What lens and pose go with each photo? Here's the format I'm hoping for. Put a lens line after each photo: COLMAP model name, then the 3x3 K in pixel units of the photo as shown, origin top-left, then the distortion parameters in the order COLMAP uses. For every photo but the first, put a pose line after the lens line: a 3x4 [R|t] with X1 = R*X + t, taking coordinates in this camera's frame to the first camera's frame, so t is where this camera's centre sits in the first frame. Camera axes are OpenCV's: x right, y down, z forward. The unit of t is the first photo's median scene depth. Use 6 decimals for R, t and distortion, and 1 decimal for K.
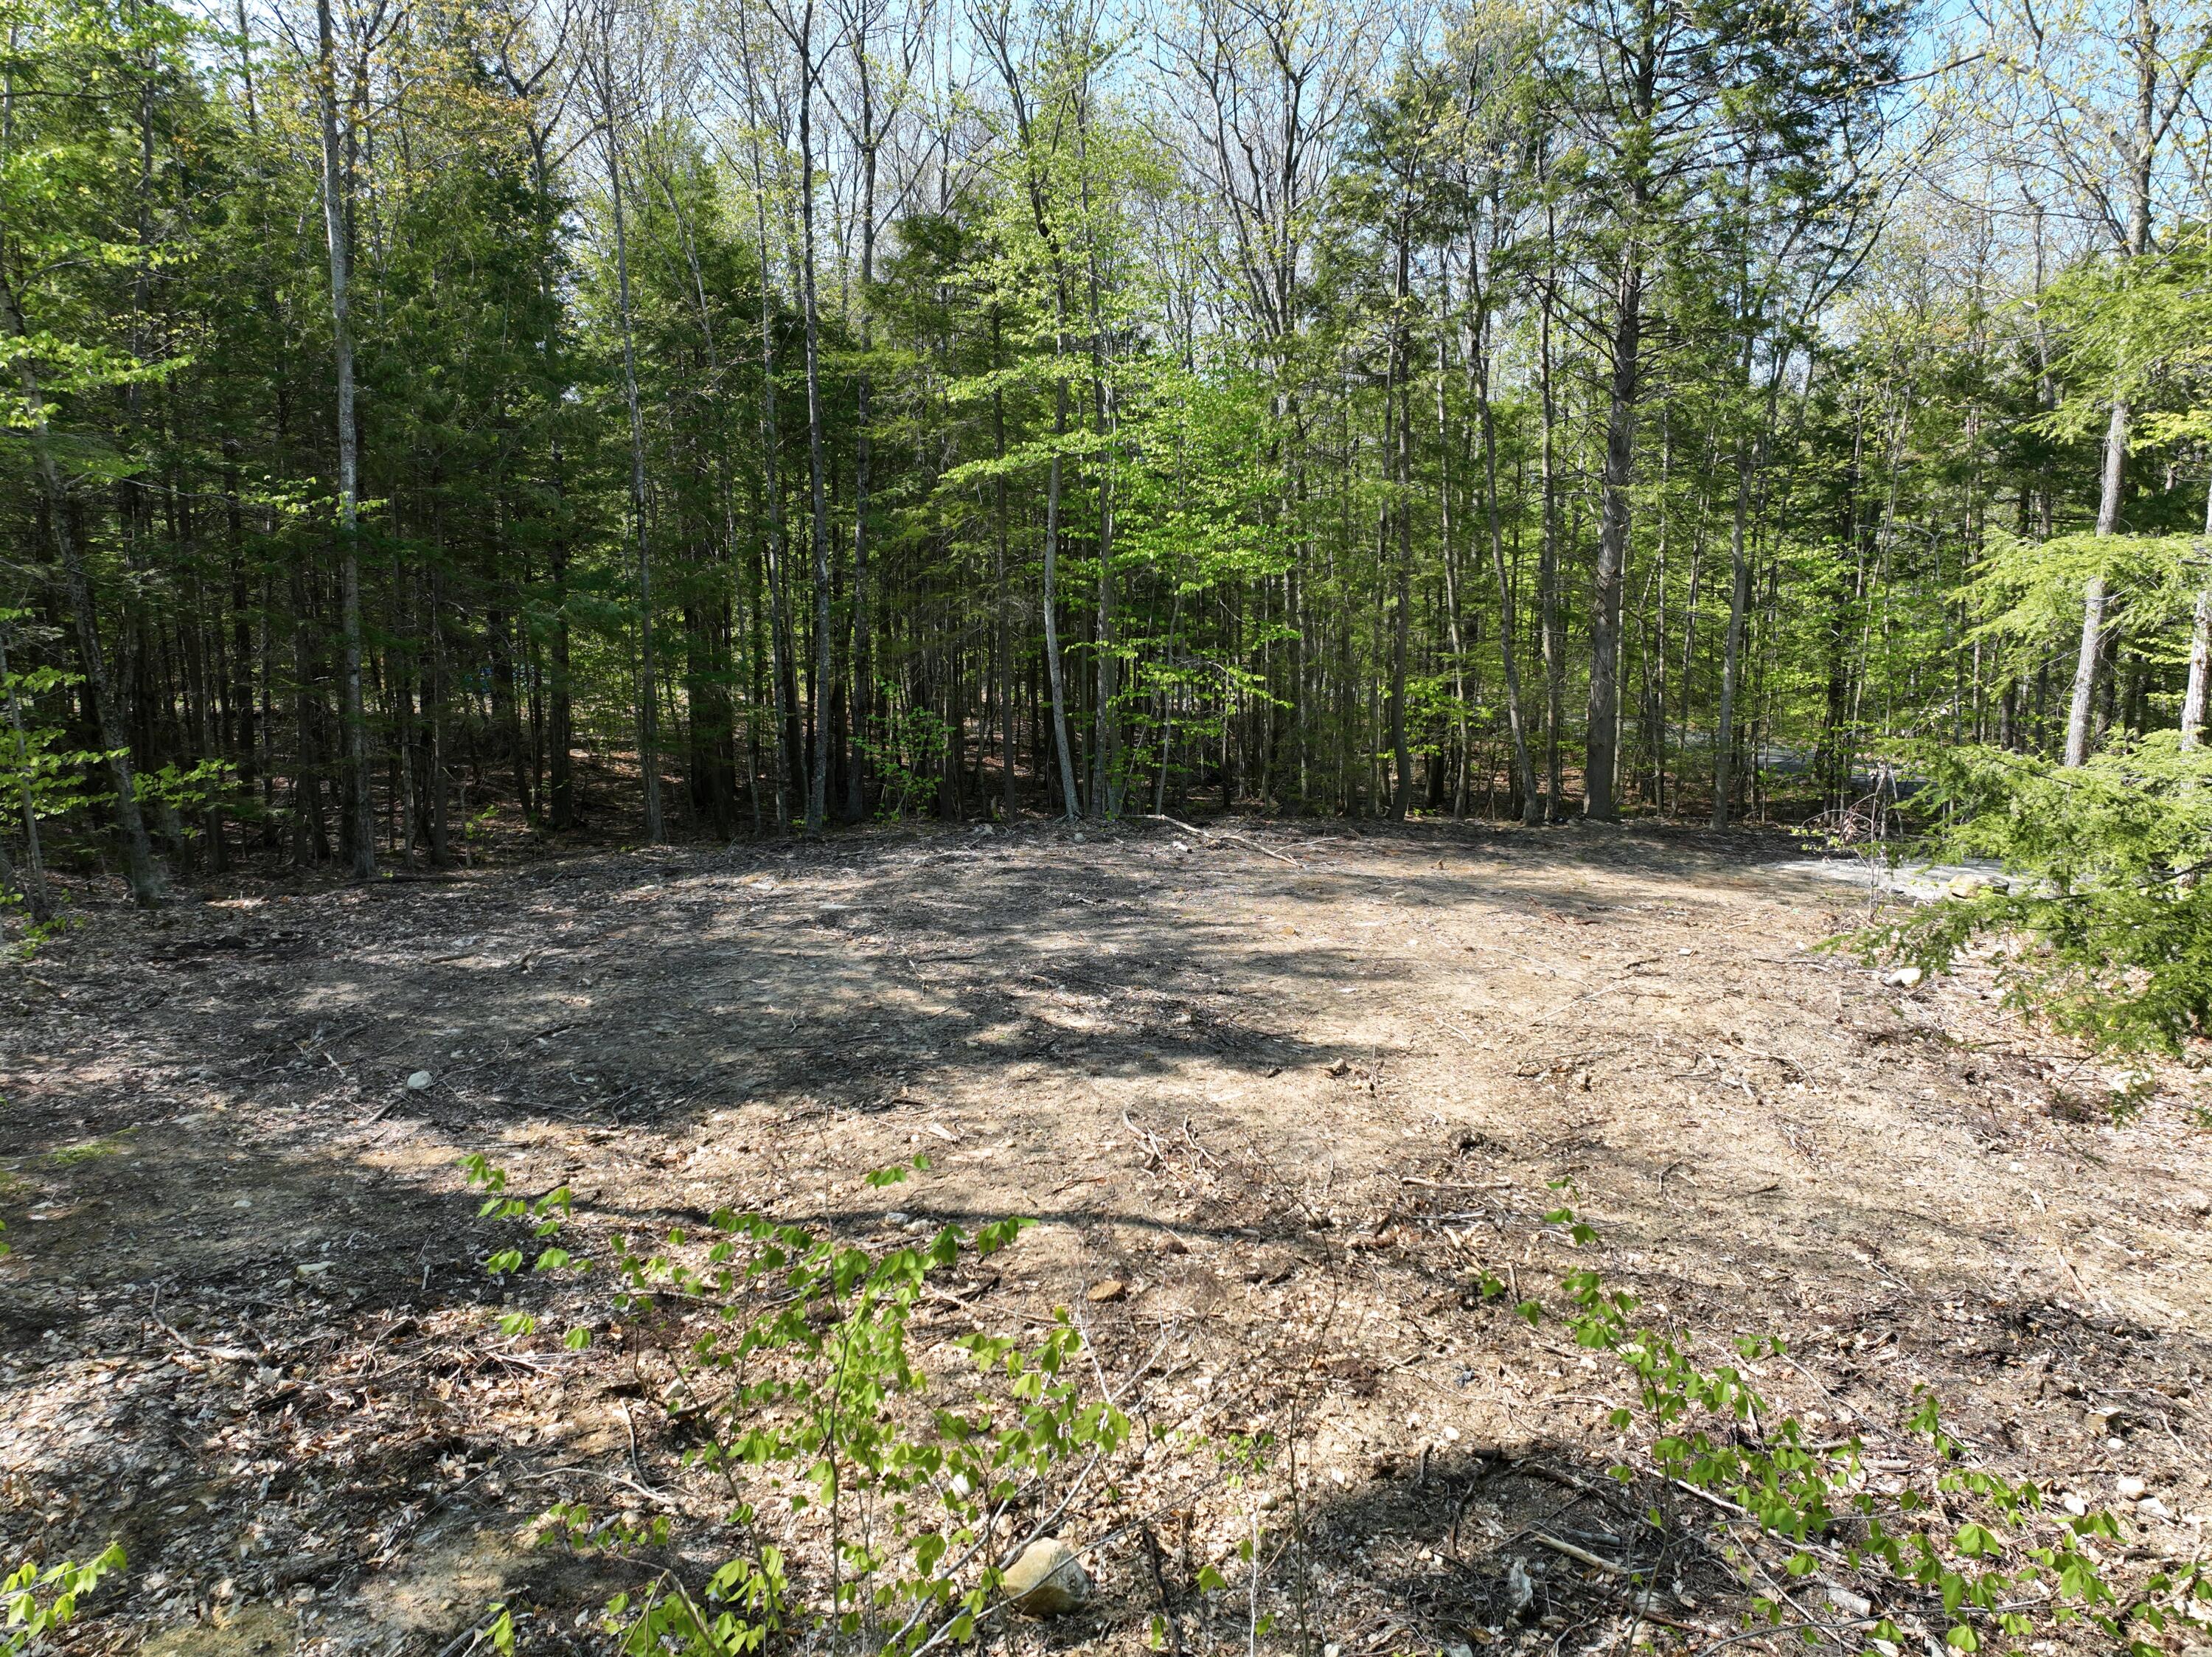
lens RADIAL K [[1546.7, 0, 1091.8], [0, 1546.7, 834.4], [0, 0, 1]] dist [0.008333, 0.011295]
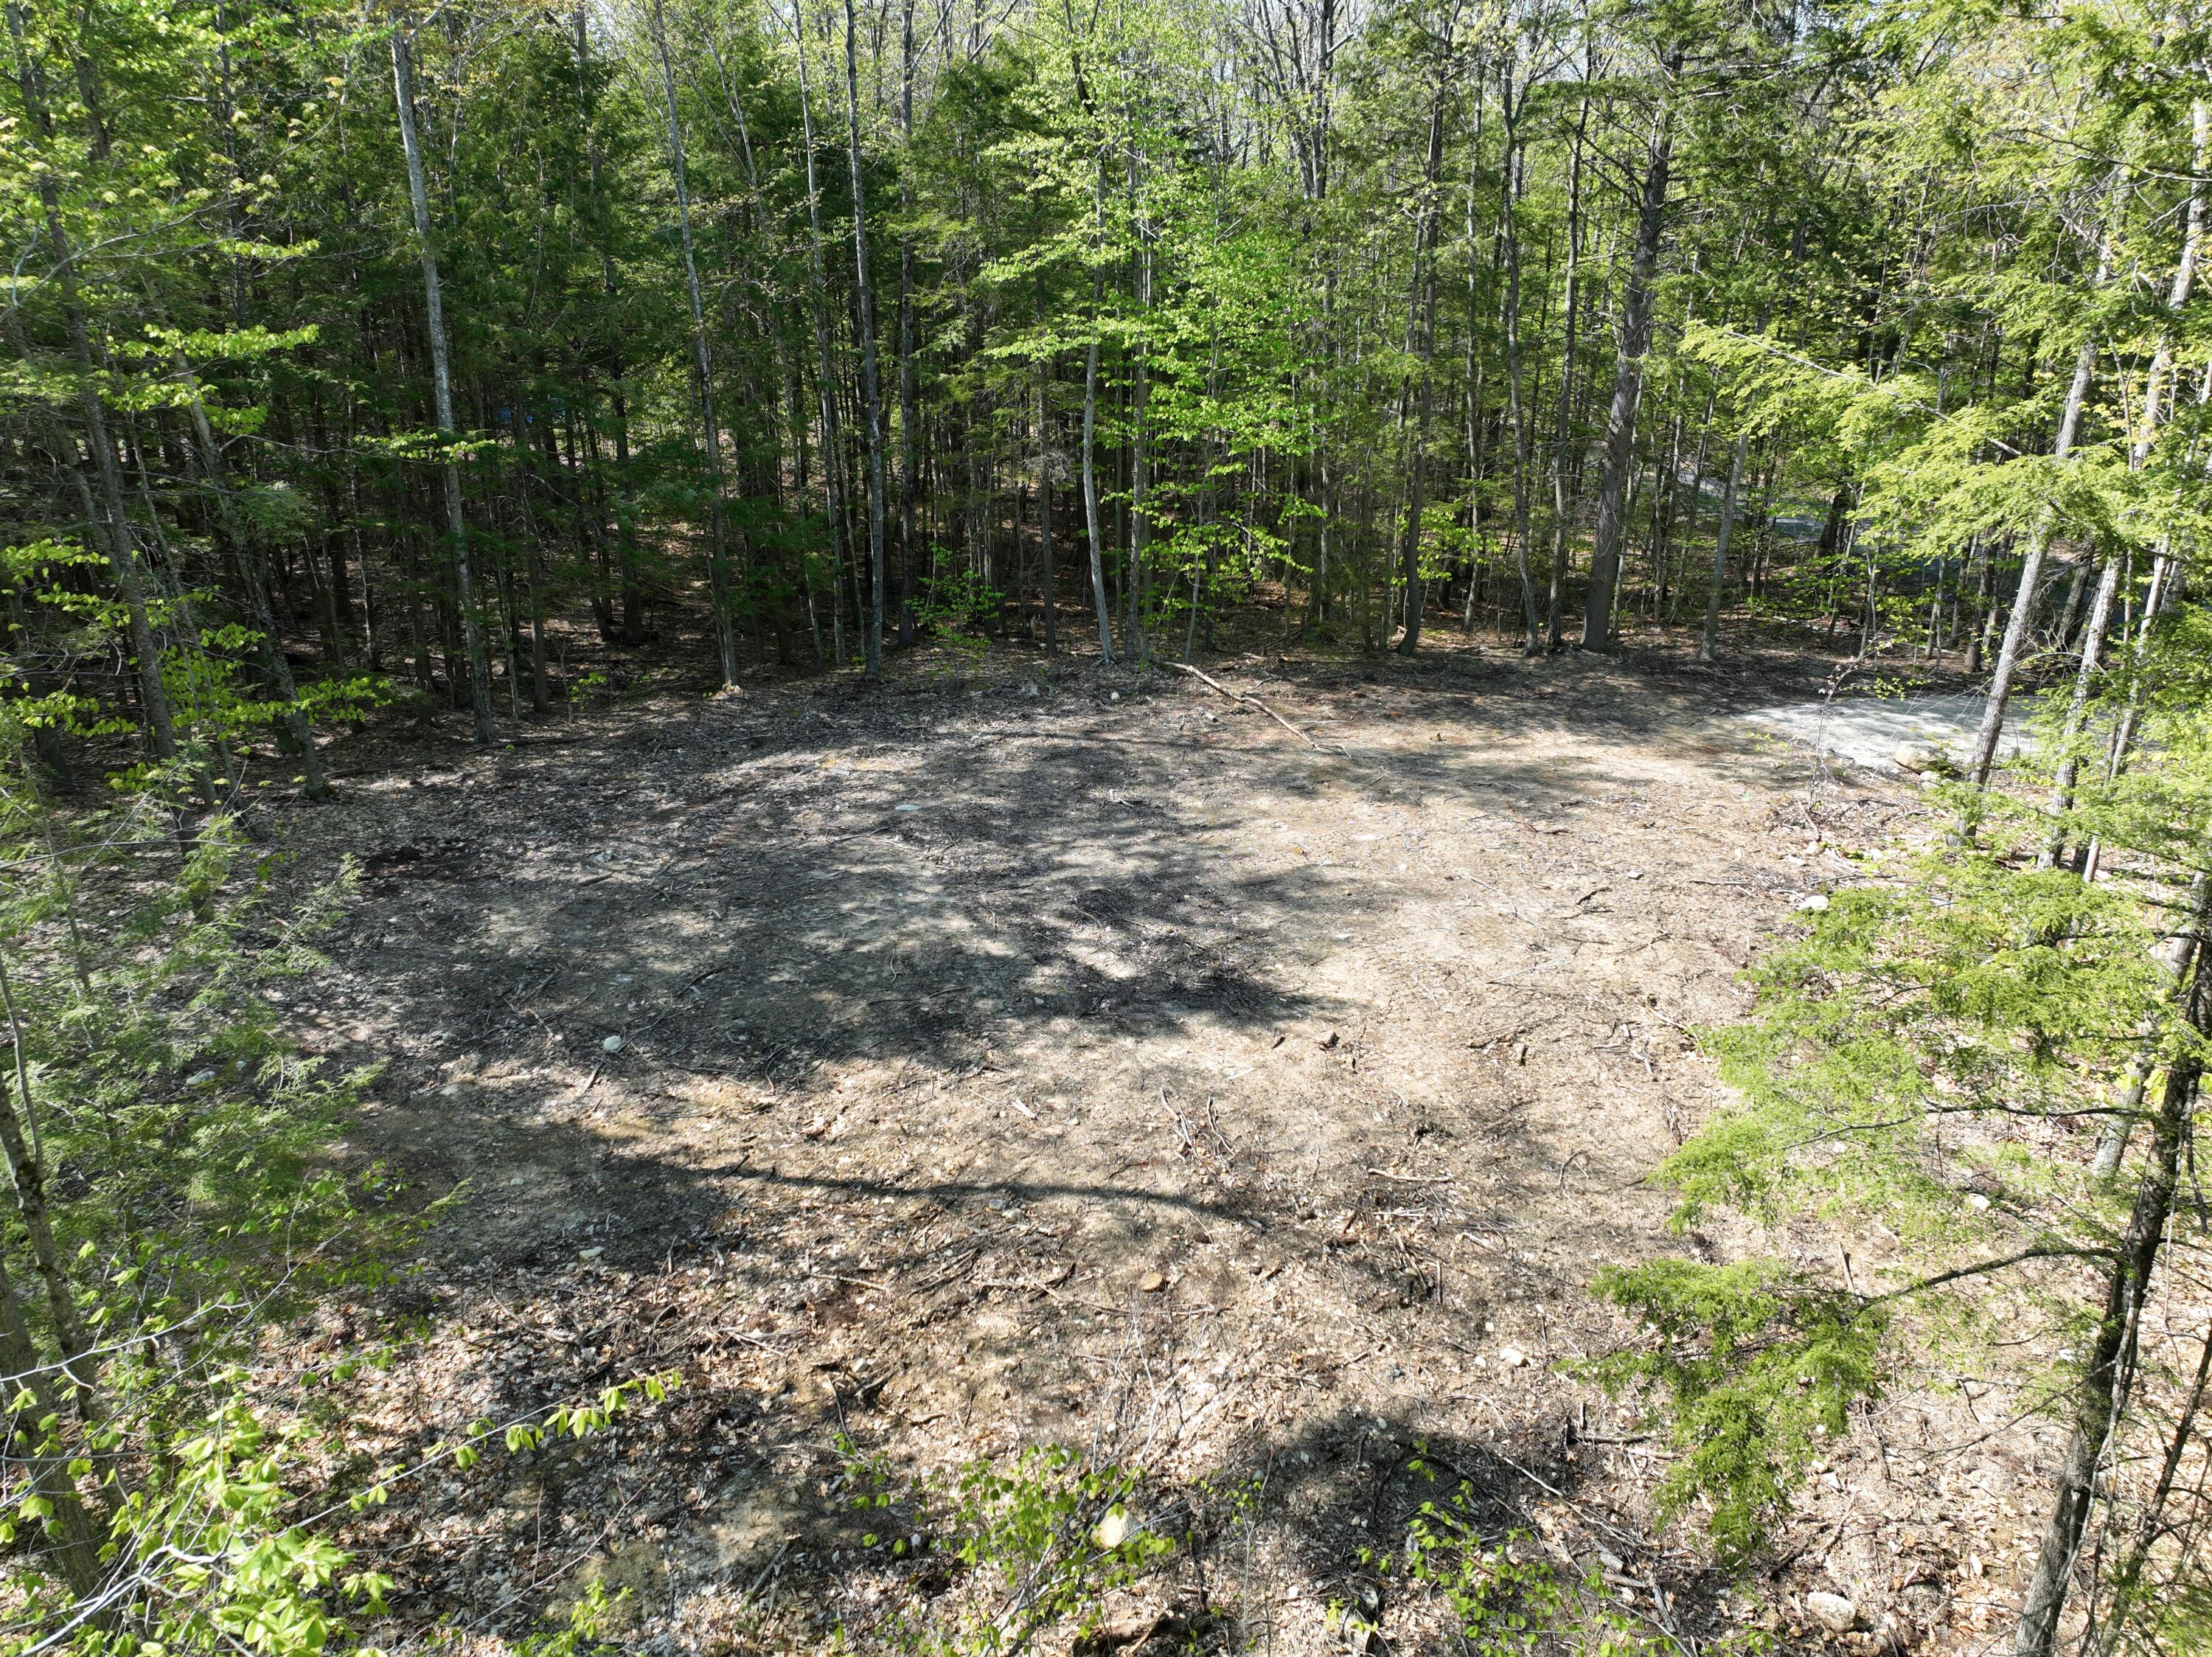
lens RADIAL K [[1546.7, 0, 1091.8], [0, 1546.7, 834.4], [0, 0, 1]] dist [0.008333, 0.011295]
pose [[0.999898, 0.009070, -0.010999, -0.028506], [-0.006416, 0.975259, 0.220973, -0.357499], [0.012731, -0.220879, 0.975218, -0.251207]]
